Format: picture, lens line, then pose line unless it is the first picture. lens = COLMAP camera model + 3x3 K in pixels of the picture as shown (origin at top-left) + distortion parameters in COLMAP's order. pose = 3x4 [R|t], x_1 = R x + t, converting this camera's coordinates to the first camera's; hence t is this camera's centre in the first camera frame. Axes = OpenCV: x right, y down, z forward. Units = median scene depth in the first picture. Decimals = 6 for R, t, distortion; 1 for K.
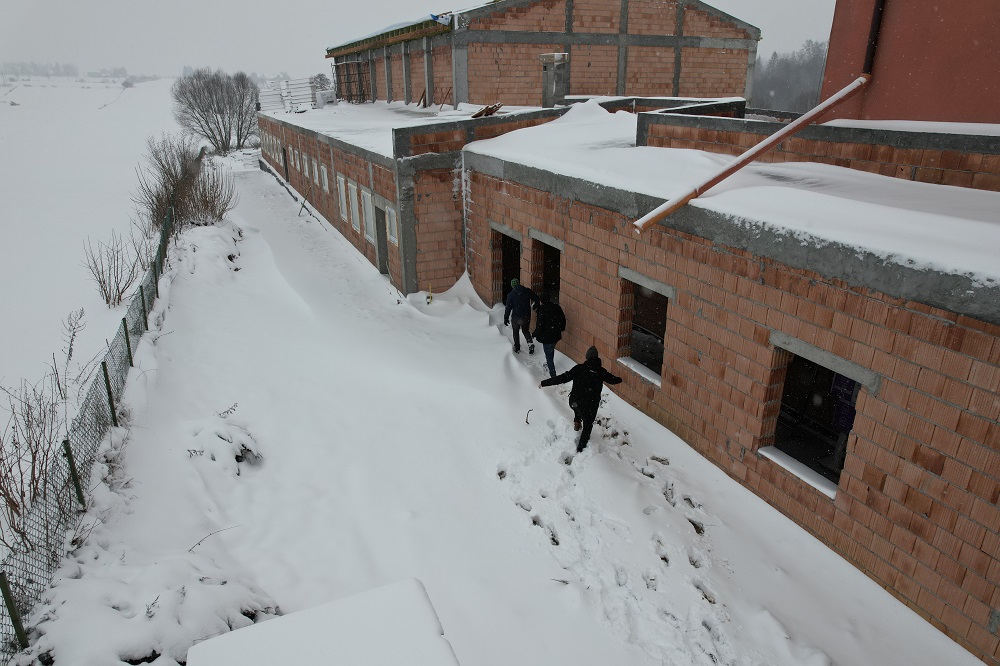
lens RADIAL K [[638.1, 0, 500.0], [0, 638.1, 333.0], [0, 0, 1]] dist [-0.060617, 0.053942]
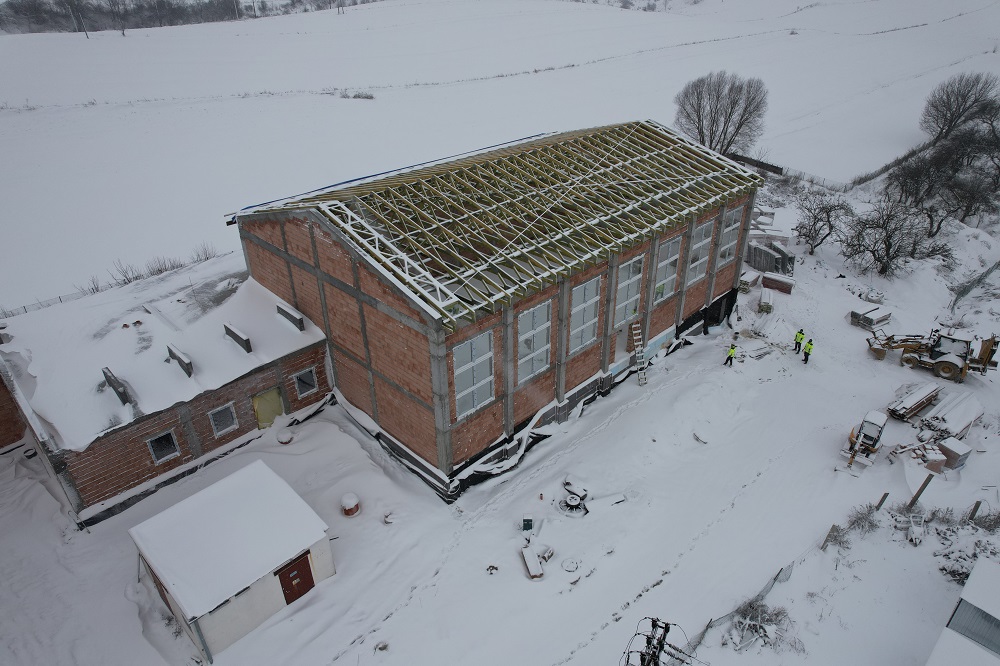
lens RADIAL K [[638.1, 0, 500.0], [0, 638.1, 333.0], [0, 0, 1]] dist [-0.060617, 0.053942]
pose [[0.358701, 0.463168, -0.810437, 1.096086], [-0.328101, 0.875374, 0.355062, -0.795341], [0.873890, 0.138544, 0.465963, 0.767055]]
